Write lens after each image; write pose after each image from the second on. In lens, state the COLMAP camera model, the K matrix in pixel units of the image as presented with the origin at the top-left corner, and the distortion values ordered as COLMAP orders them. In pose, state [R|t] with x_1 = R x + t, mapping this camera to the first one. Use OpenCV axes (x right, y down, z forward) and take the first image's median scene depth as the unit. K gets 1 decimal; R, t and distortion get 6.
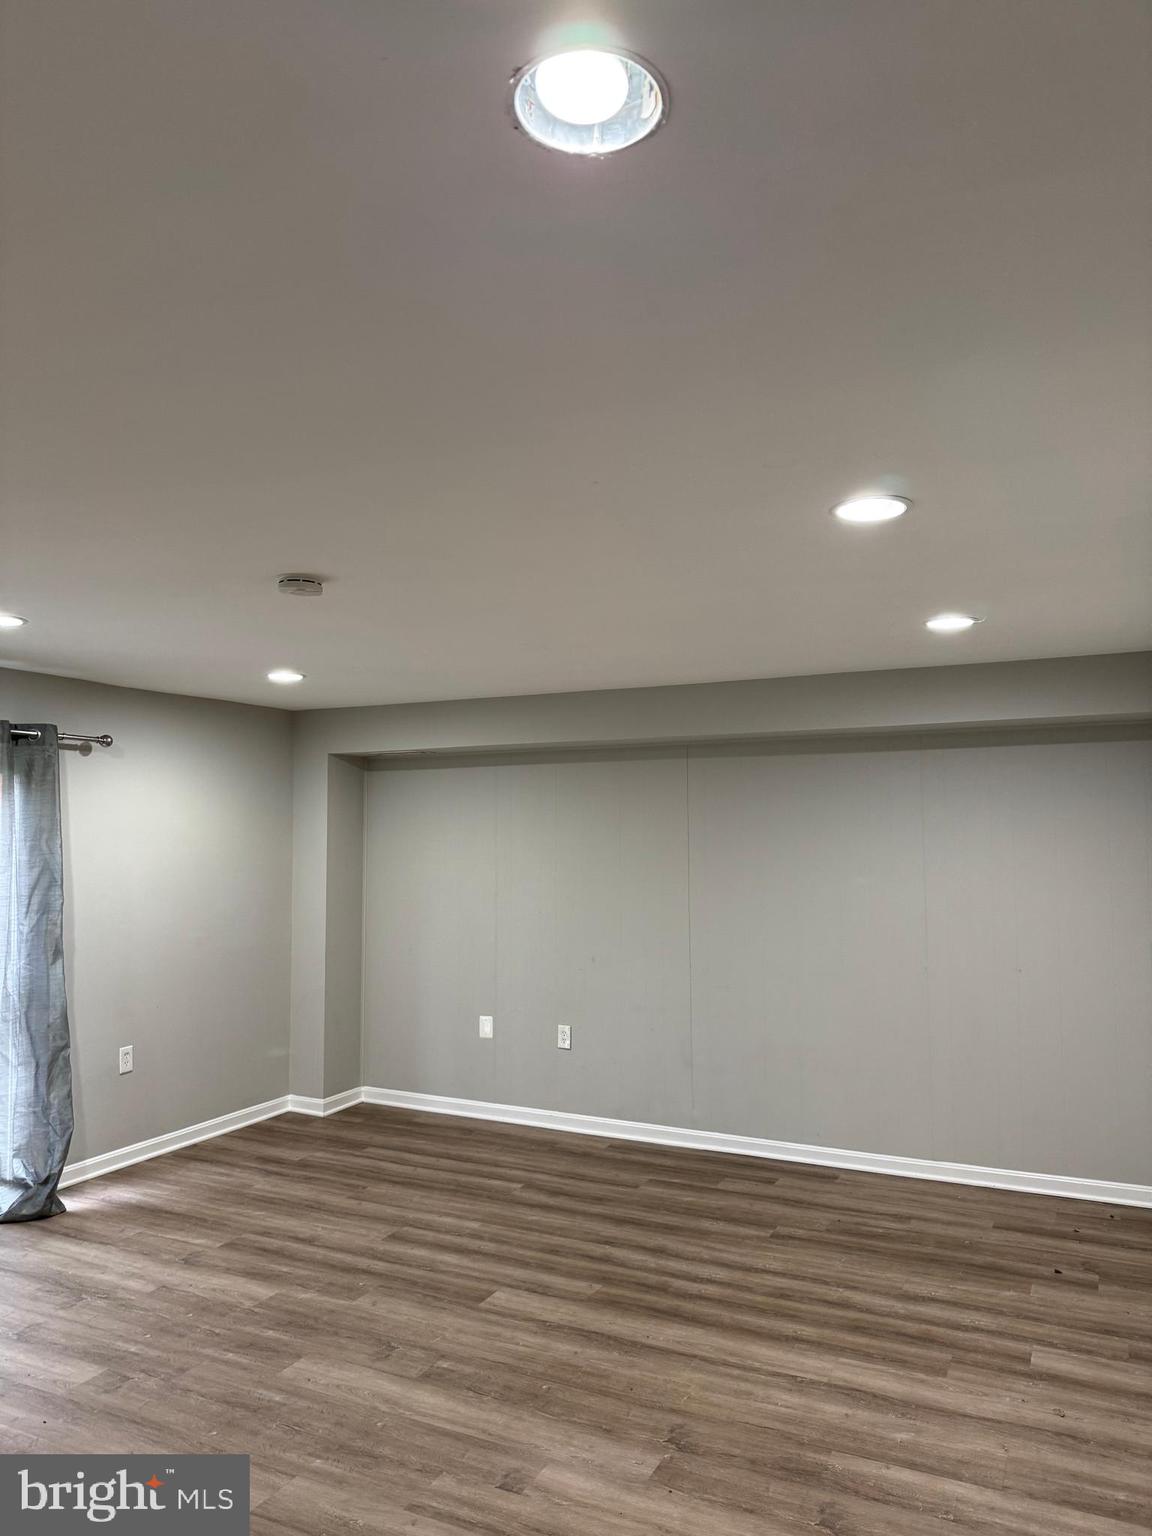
lens RADIAL K [[1084.4, 0, 576.0], [0, 1084.4, 768.0], [0, 0, 1]] dist [0.034734, -0.019207]
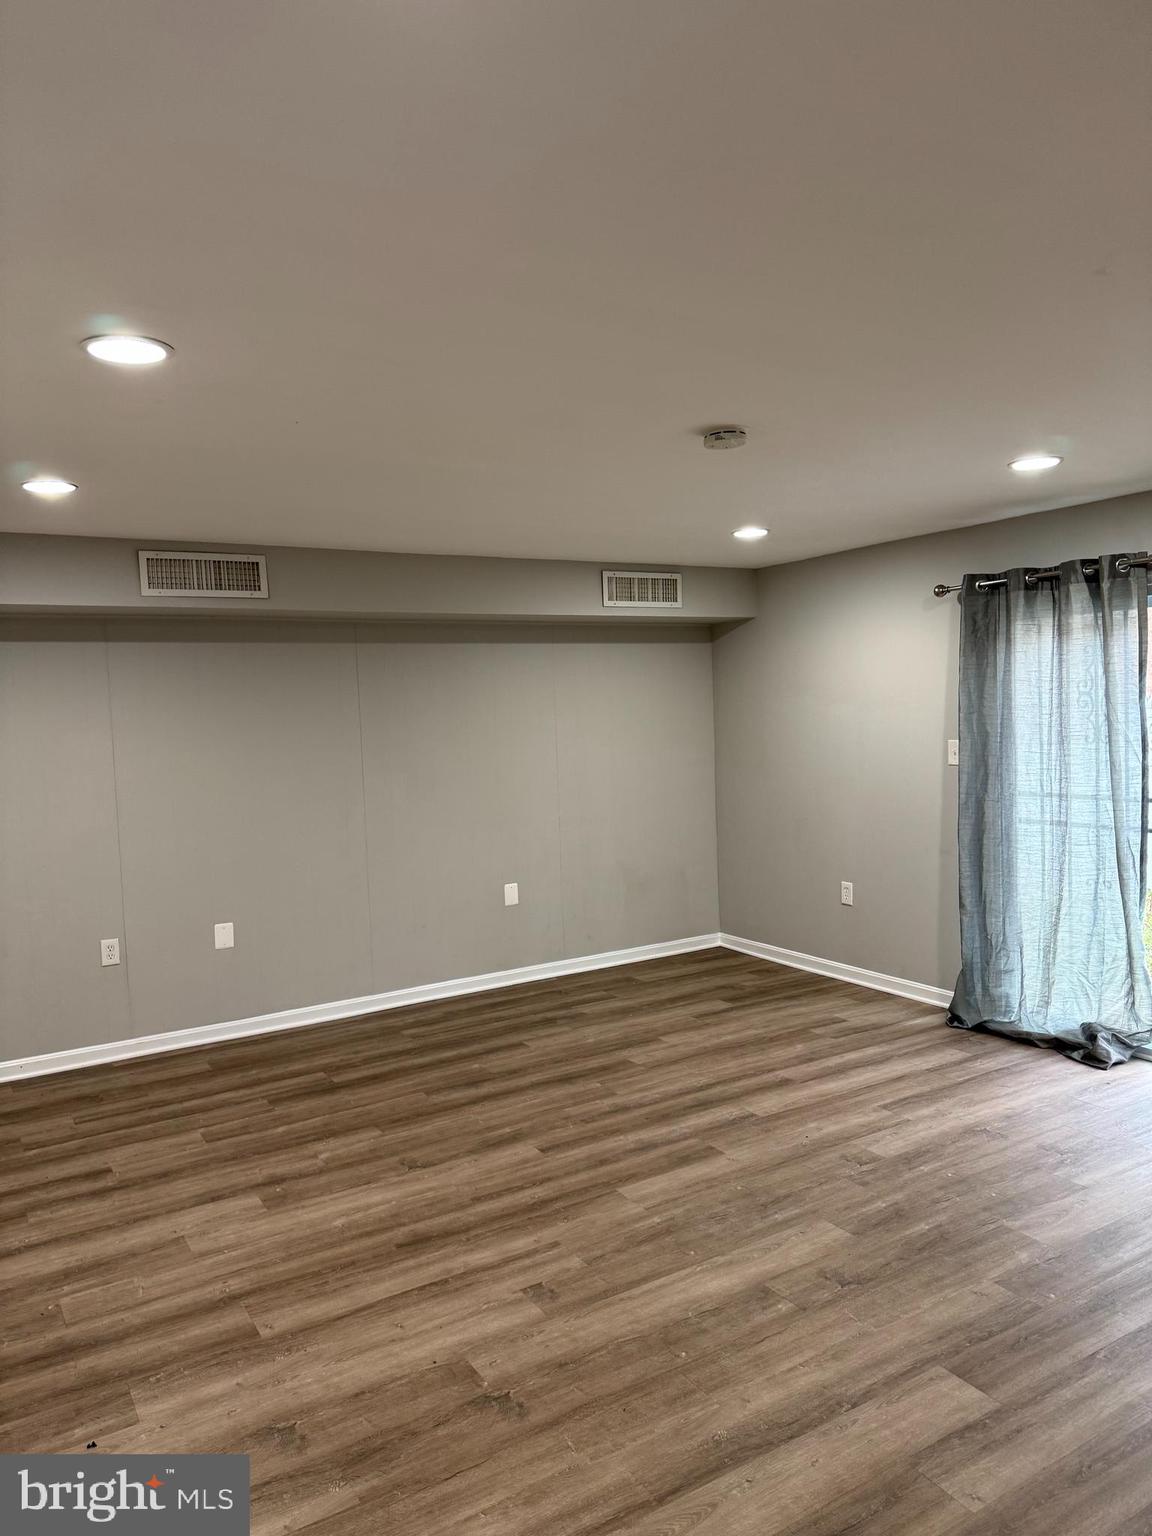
lens RADIAL K [[1084.4, 0, 576.0], [0, 1084.4, 768.0], [0, 0, 1]] dist [0.034734, -0.019207]
pose [[-0.534217, 0.069696, -0.842470, 0.745347], [0.089227, 0.995677, 0.025791, 0.102258], [0.840625, -0.061393, -0.538126, 1.533574]]
